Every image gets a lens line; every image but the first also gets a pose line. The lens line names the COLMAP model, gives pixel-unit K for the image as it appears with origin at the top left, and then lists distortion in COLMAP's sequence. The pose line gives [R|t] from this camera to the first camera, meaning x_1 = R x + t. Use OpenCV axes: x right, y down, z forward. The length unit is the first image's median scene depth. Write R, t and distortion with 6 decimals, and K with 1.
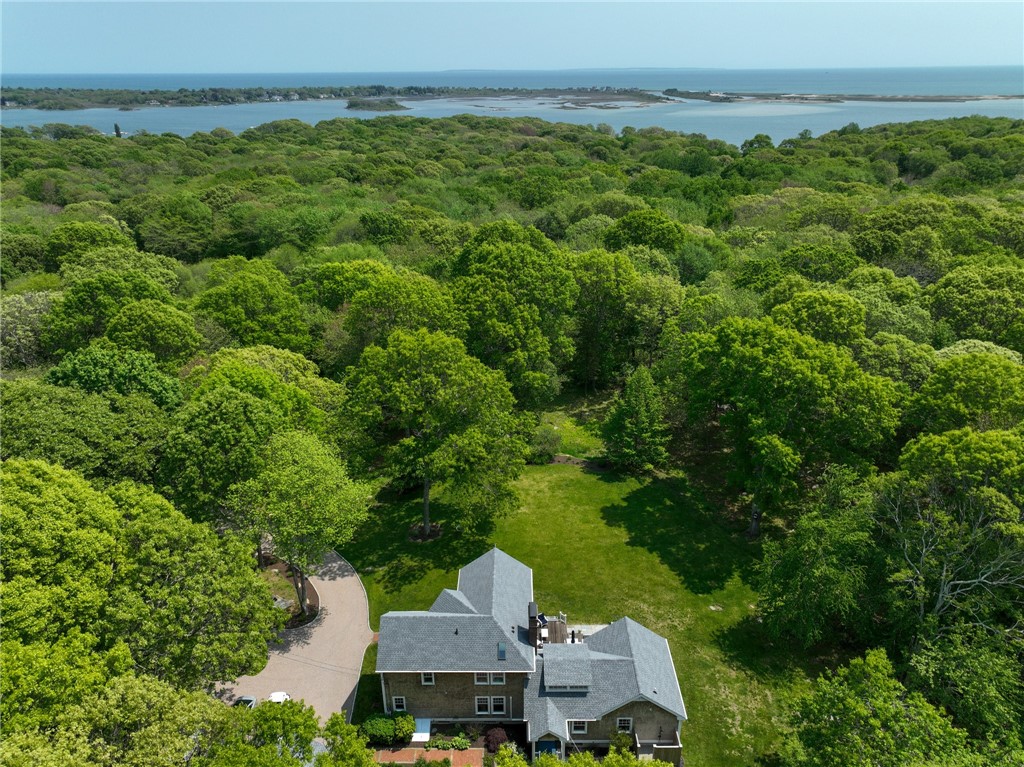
lens RADIAL K [[714.2, 0, 512.0], [0, 714.2, 383.5], [0, 0, 1]] dist [0.005758, -0.000094]
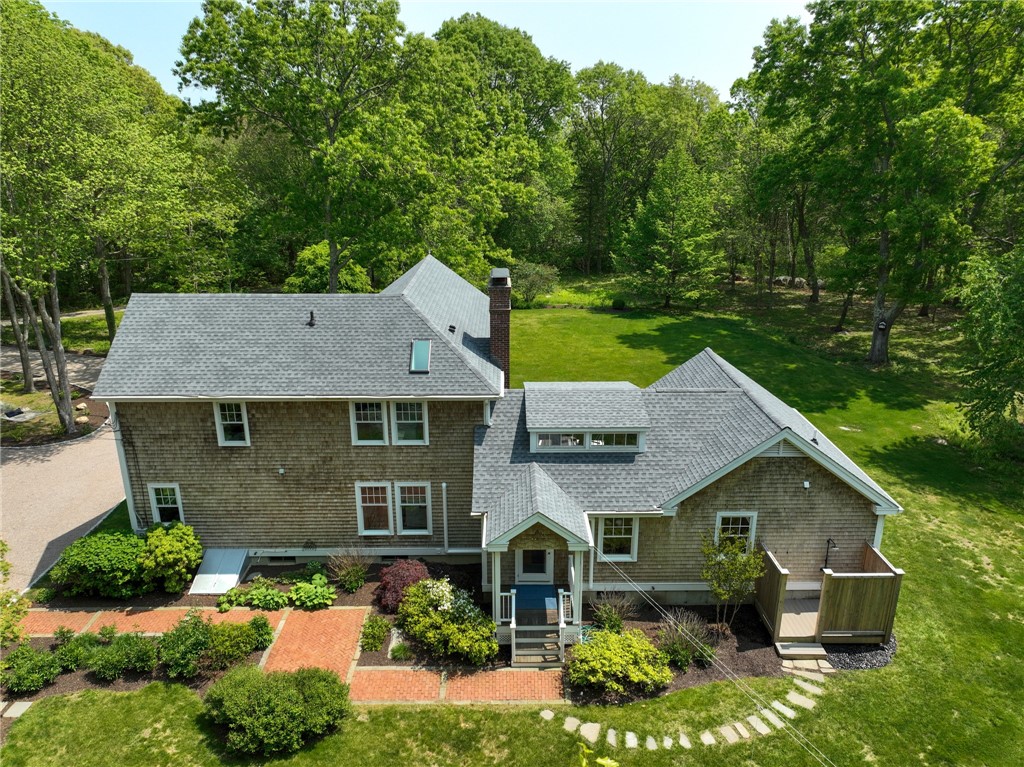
lens RADIAL K [[709.8, 0, 507.8], [0, 709.8, 380.4], [0, 0, 1]] dist [0.007406, 0.002504]
pose [[0.999924, 0.000903, 0.012256, 0.029771], [0.000456, 0.993876, -0.110498, 0.428531], [-0.012281, 0.110495, 0.993801, 0.600614]]
